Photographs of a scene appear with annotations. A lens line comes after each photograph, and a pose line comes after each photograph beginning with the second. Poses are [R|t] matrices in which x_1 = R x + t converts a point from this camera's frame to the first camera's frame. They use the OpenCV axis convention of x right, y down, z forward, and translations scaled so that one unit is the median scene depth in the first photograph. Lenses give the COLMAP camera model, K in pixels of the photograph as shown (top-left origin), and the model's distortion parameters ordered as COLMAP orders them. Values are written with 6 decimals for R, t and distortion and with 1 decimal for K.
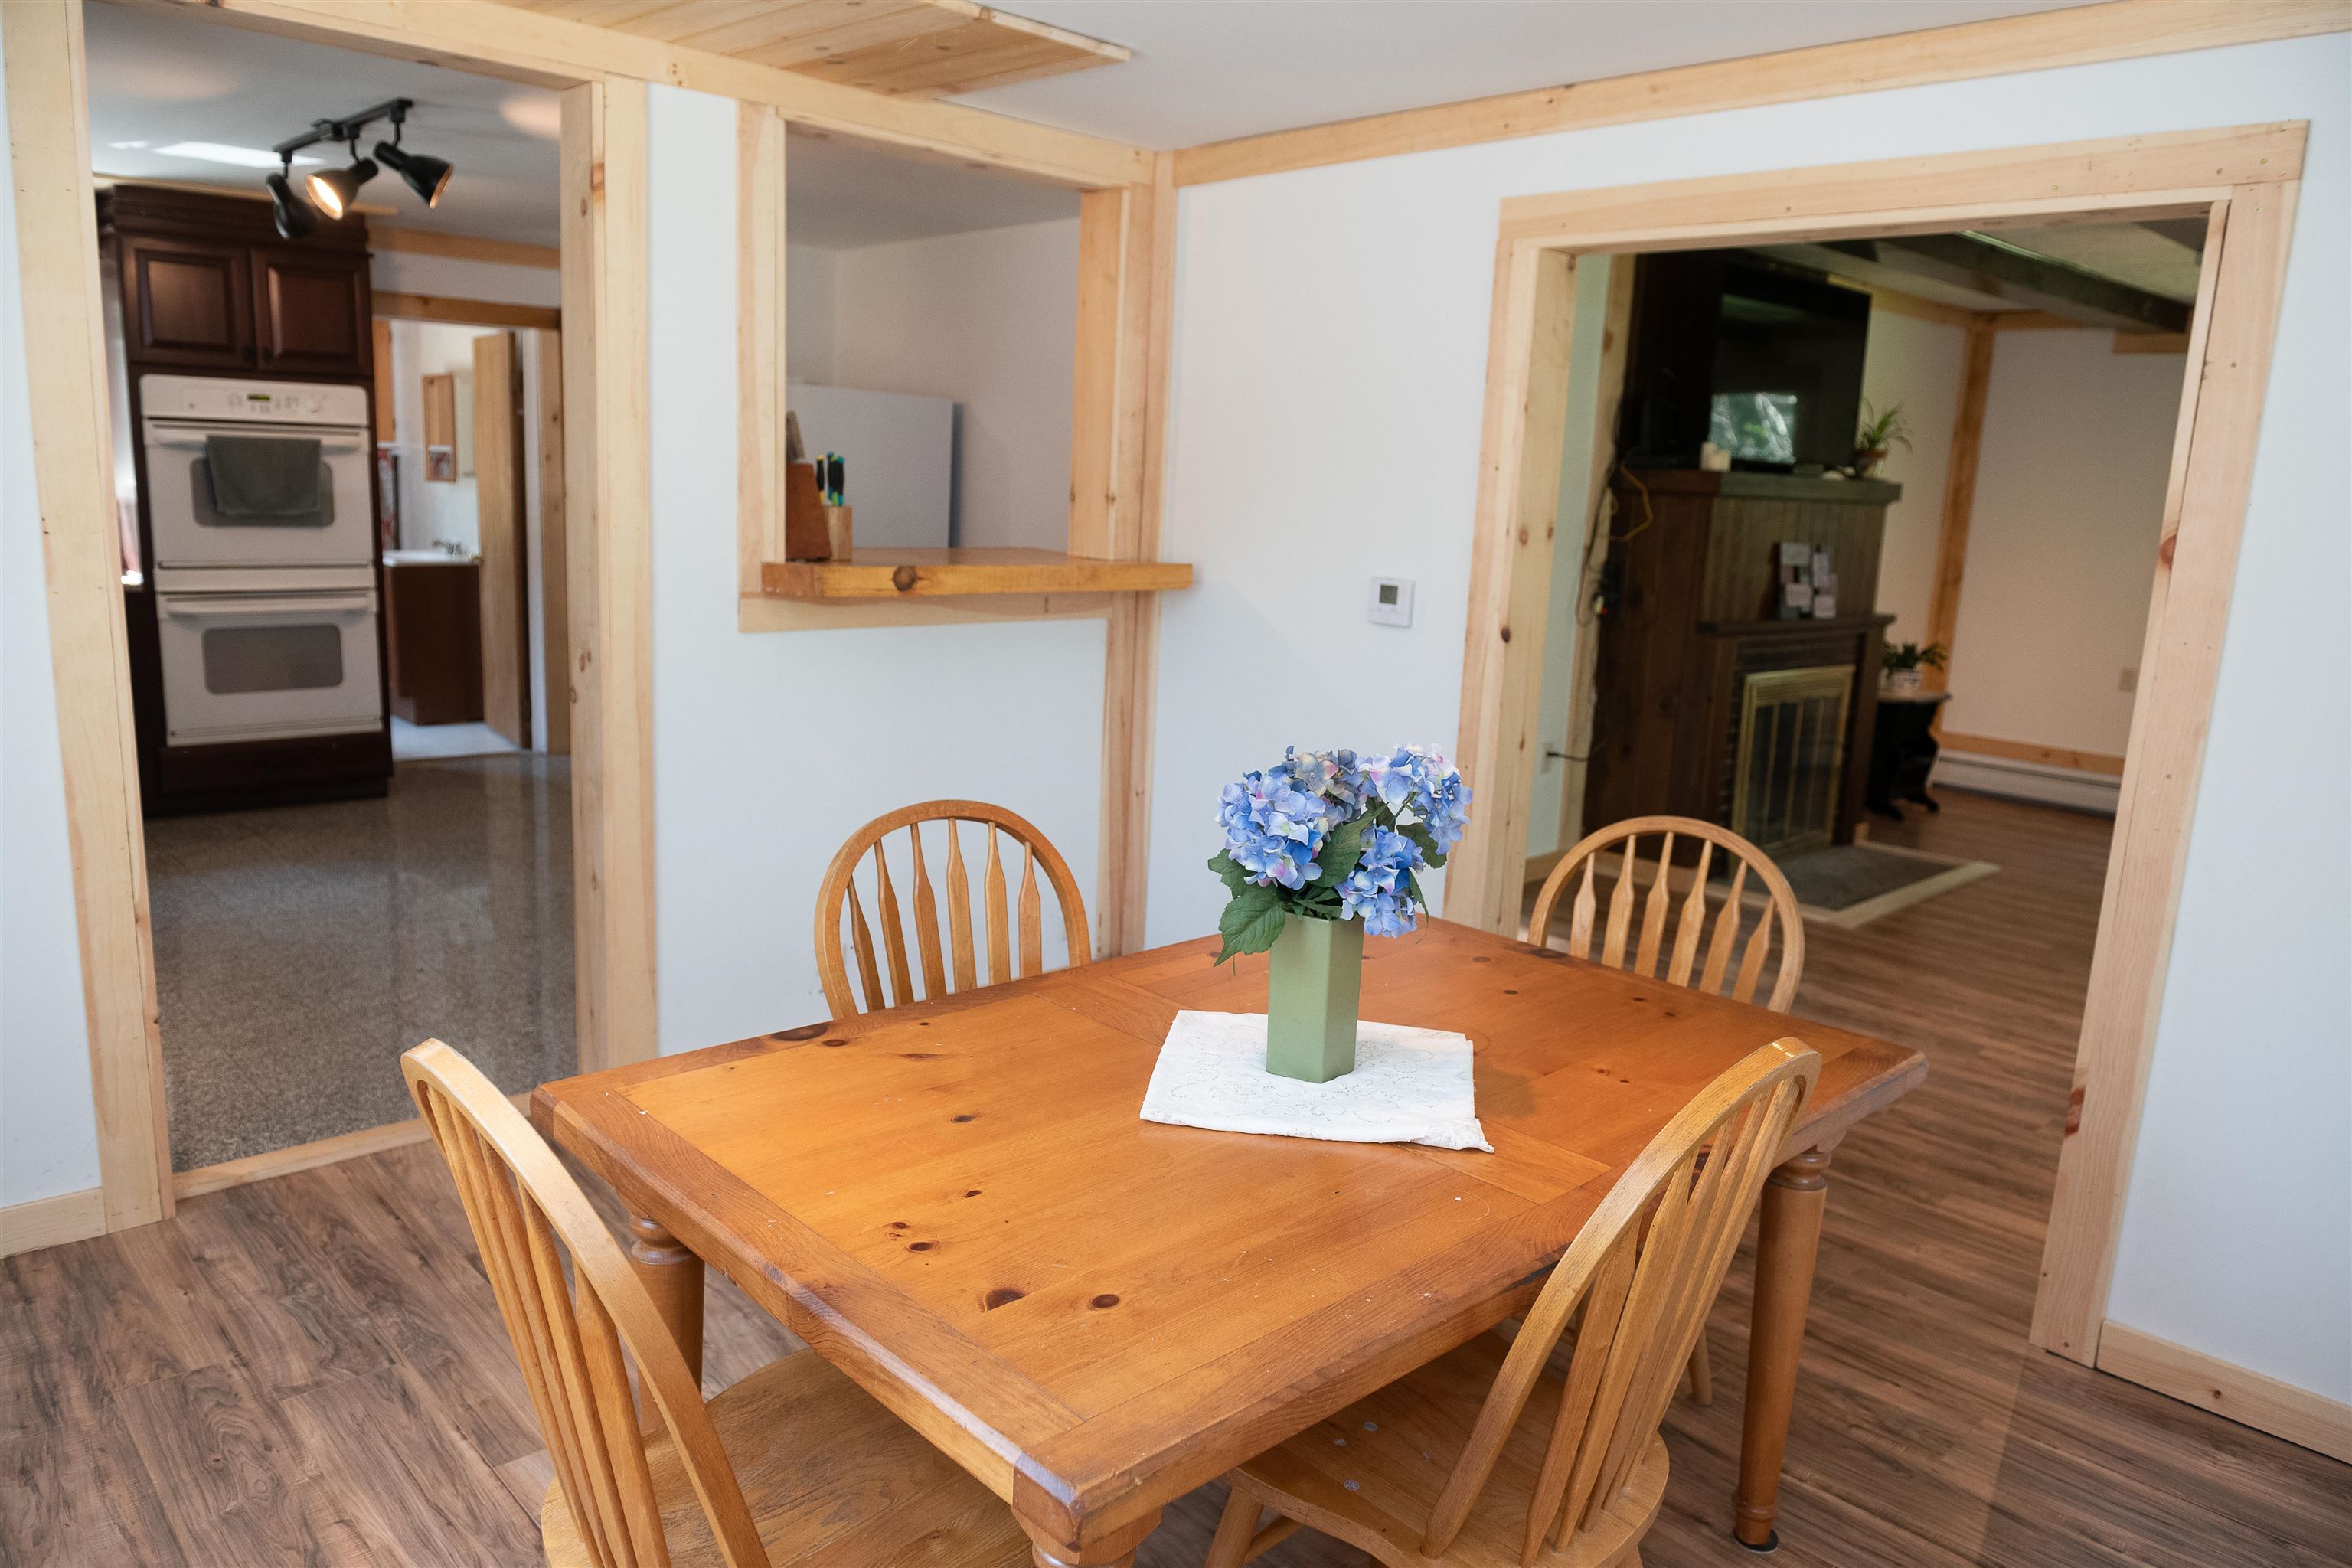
lens RADIAL K [[1595.5, 0, 1176.0], [0, 1595.5, 784.0], [0, 0, 1]] dist [-0.021994, -0.004654]
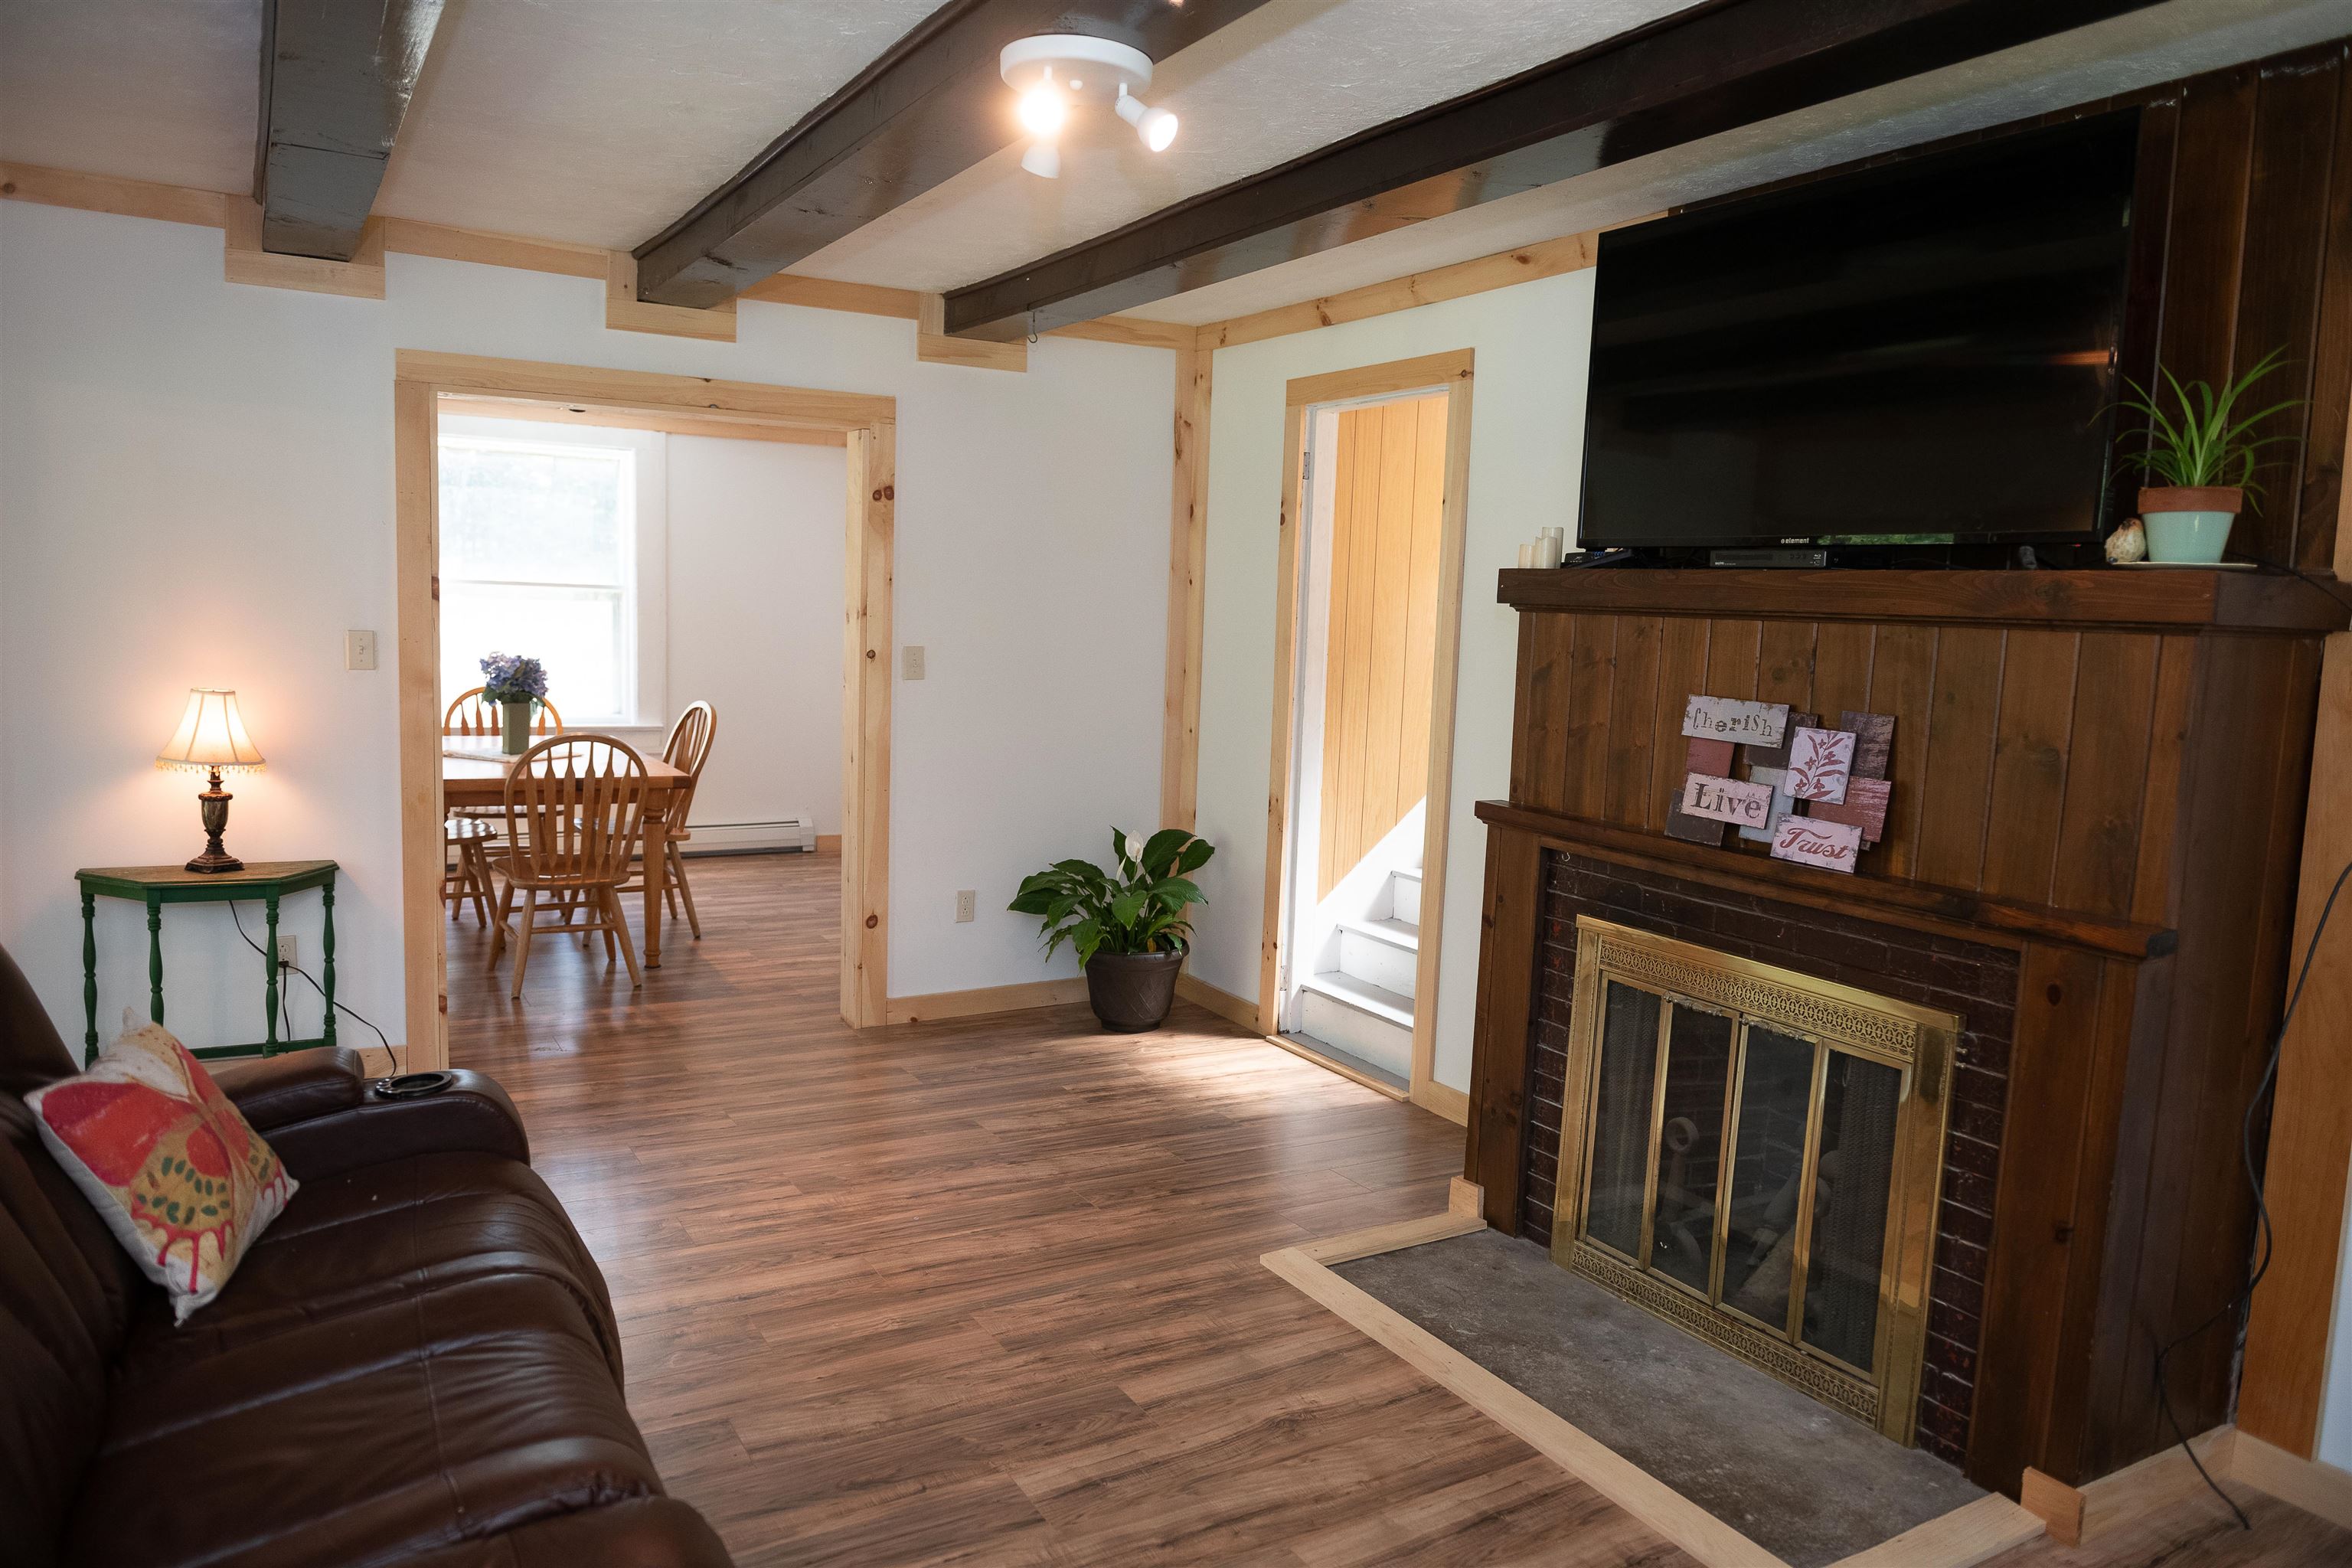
lens RADIAL K [[1595.5, 0, 1176.0], [0, 1595.5, 784.0], [0, 0, 1]] dist [-0.021994, -0.004654]
pose [[-0.230866, 0.058178, -0.971245, 0.926602], [-0.232808, 0.965912, 0.113197, -0.140822], [0.944723, 0.252247, -0.209452, 0.940600]]
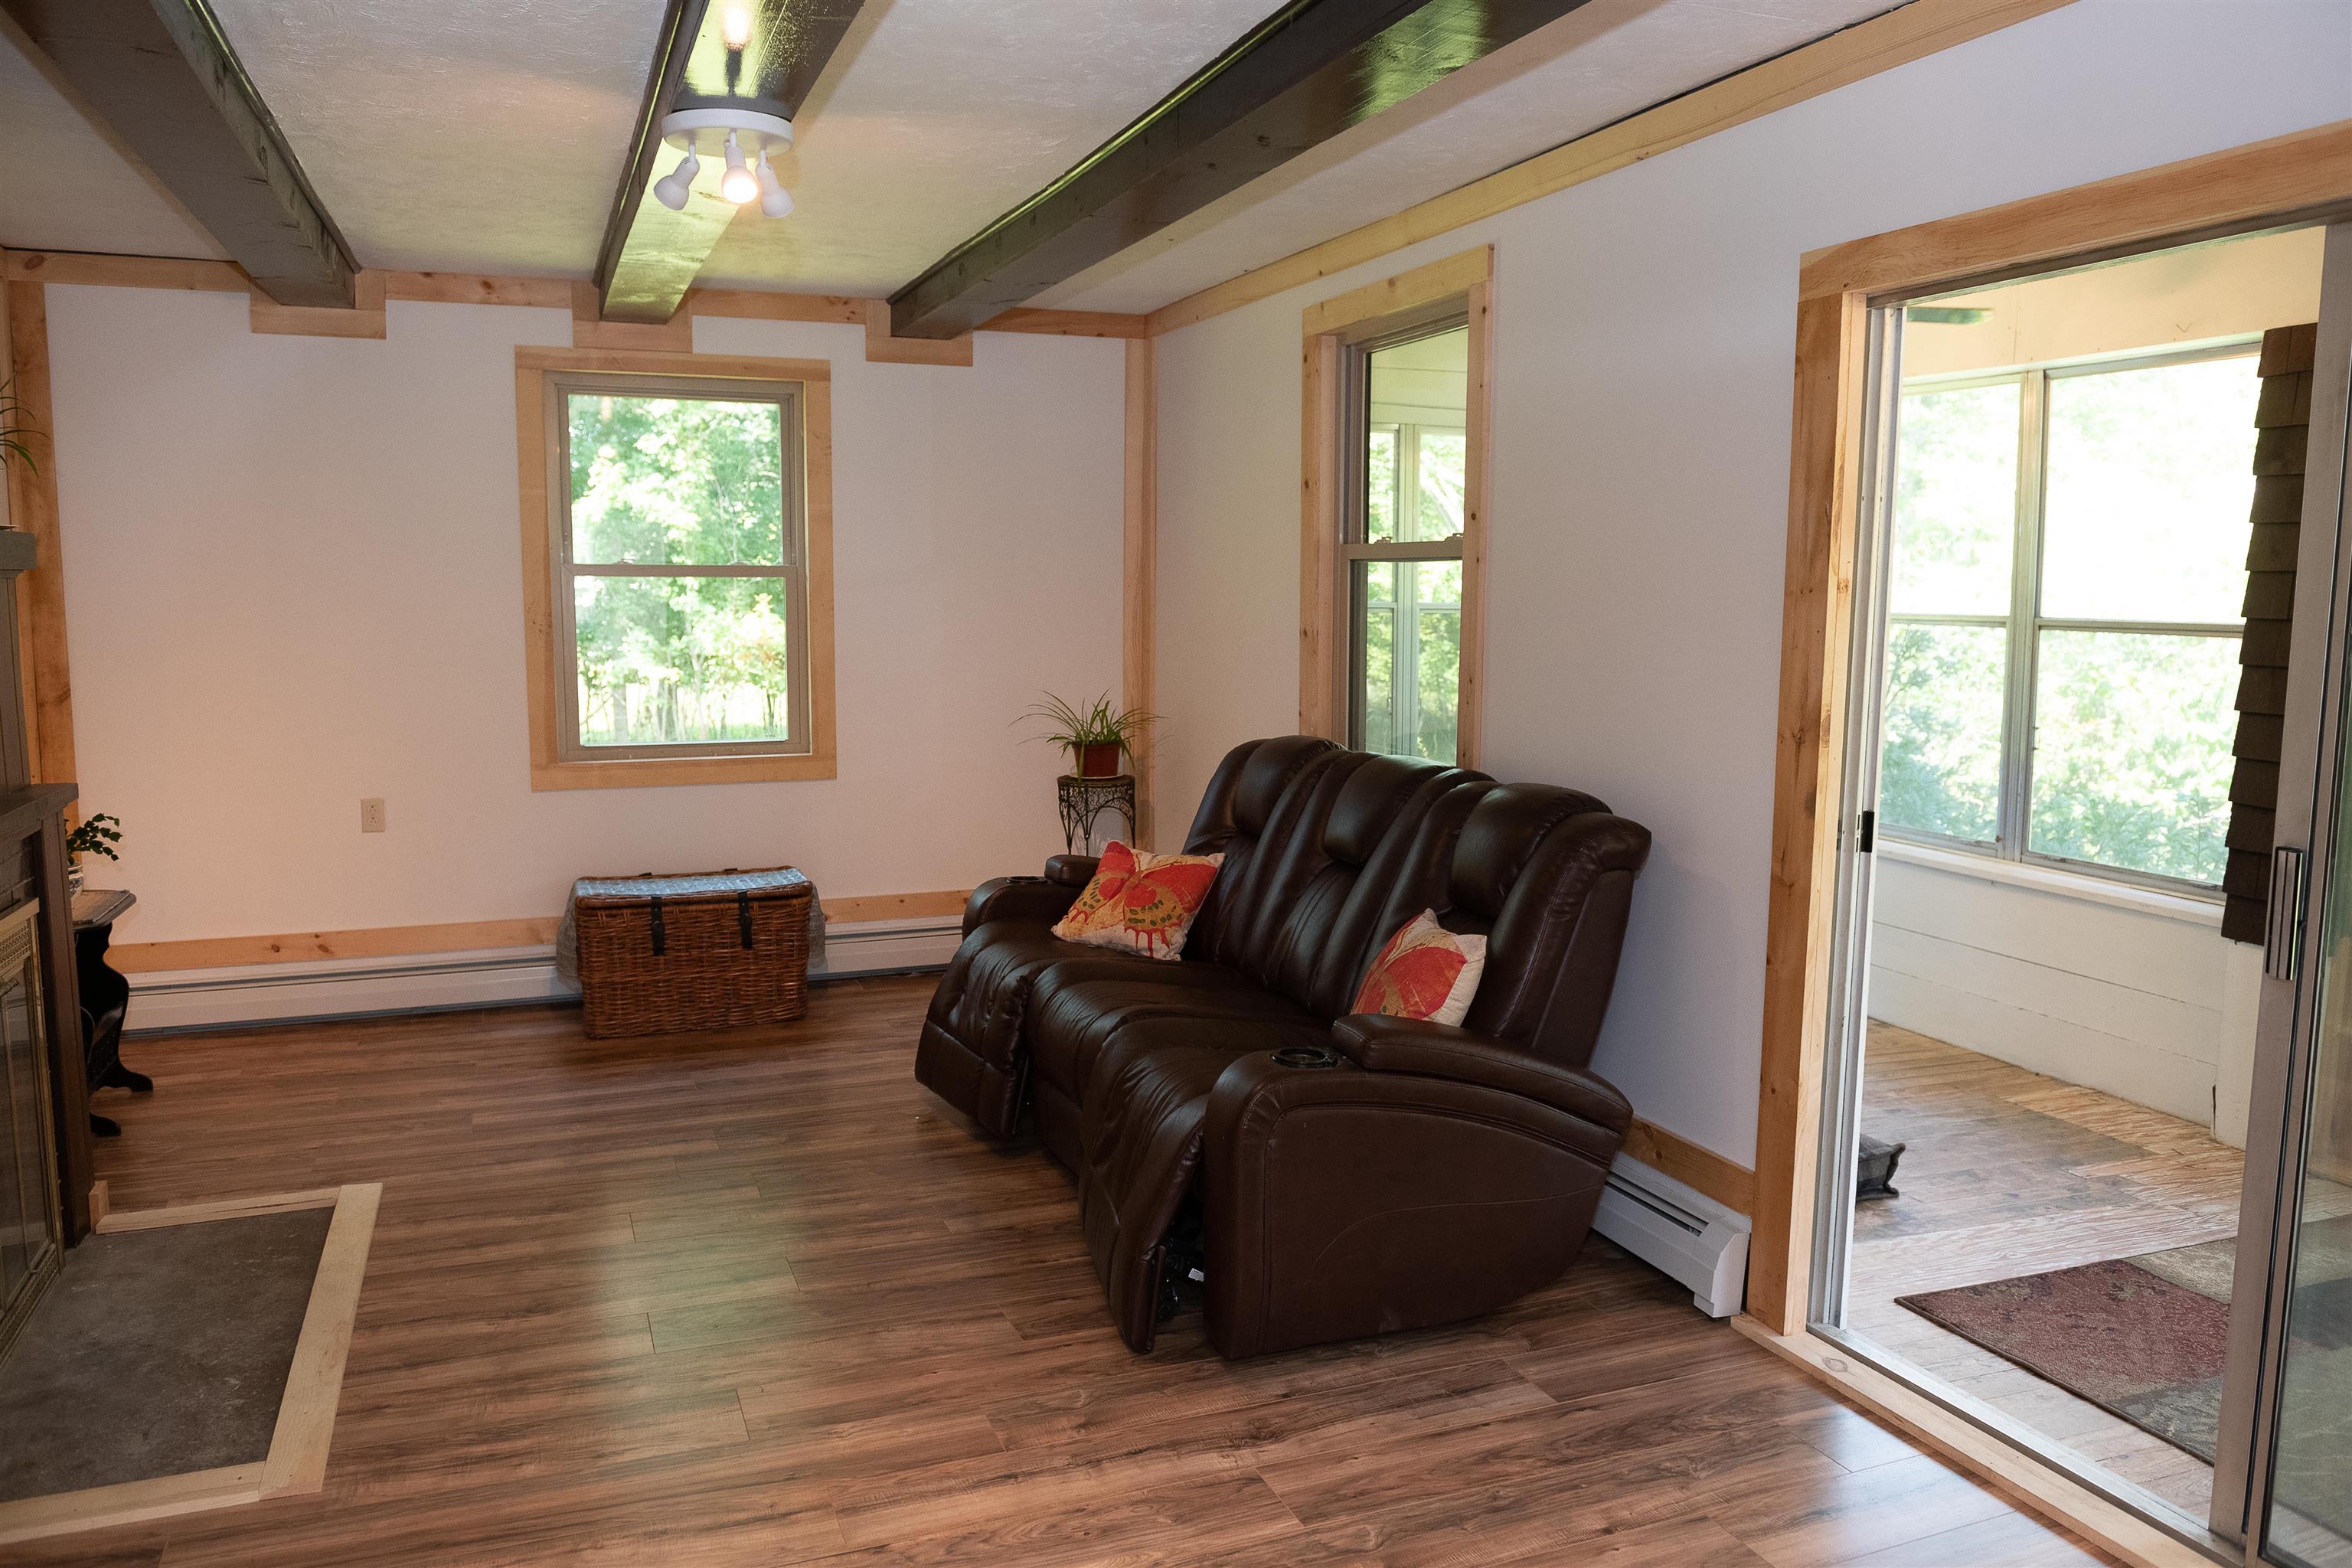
lens RADIAL K [[1672.9, 0, 1184.1], [0, 1672.9, 790.3], [0, 0, 1]] dist [-0.021855, -0.007594]
pose [[0.372259, -0.156174, 0.914895, 0.099797], [0.190938, 0.977543, 0.089178, -0.090929], [-0.908276, 0.141491, 0.393719, 0.497350]]
